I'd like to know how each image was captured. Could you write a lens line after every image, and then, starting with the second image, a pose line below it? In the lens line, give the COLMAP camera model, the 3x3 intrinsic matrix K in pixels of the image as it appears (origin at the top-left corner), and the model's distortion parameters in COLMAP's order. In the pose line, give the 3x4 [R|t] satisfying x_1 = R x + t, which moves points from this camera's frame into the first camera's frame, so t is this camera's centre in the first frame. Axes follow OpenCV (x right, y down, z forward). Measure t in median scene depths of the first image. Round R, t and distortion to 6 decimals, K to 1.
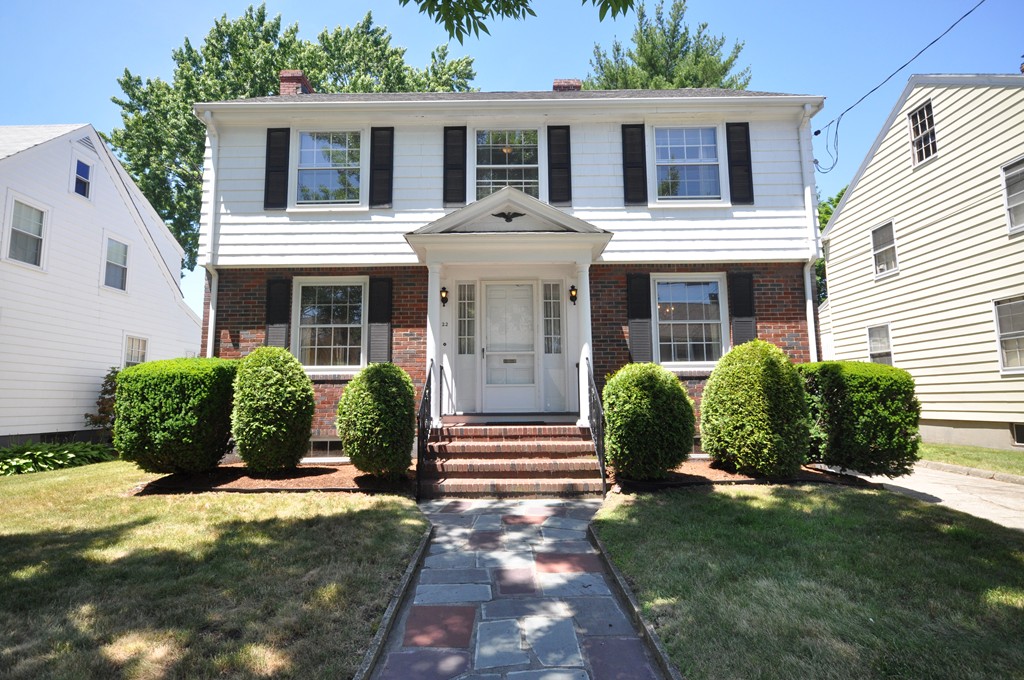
lens RADIAL K [[535.3, 0, 511.5], [0, 535.3, 339.8], [0, 0, 1]] dist [-0.001776, -0.000329]
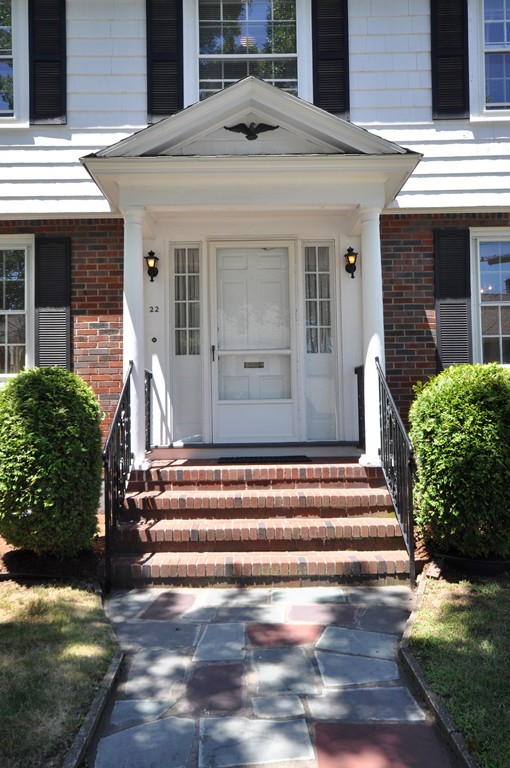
lens RADIAL K [[401.5, 0, 252.3], [0, 401.5, 385.4], [0, 0, 1]] dist [-0.001776, -0.000329]
pose [[0.999719, -0.007089, 0.022639, -0.017048], [0.005832, 0.998464, 0.055105, 0.039047], [-0.022994, -0.054957, 0.998224, 0.526805]]
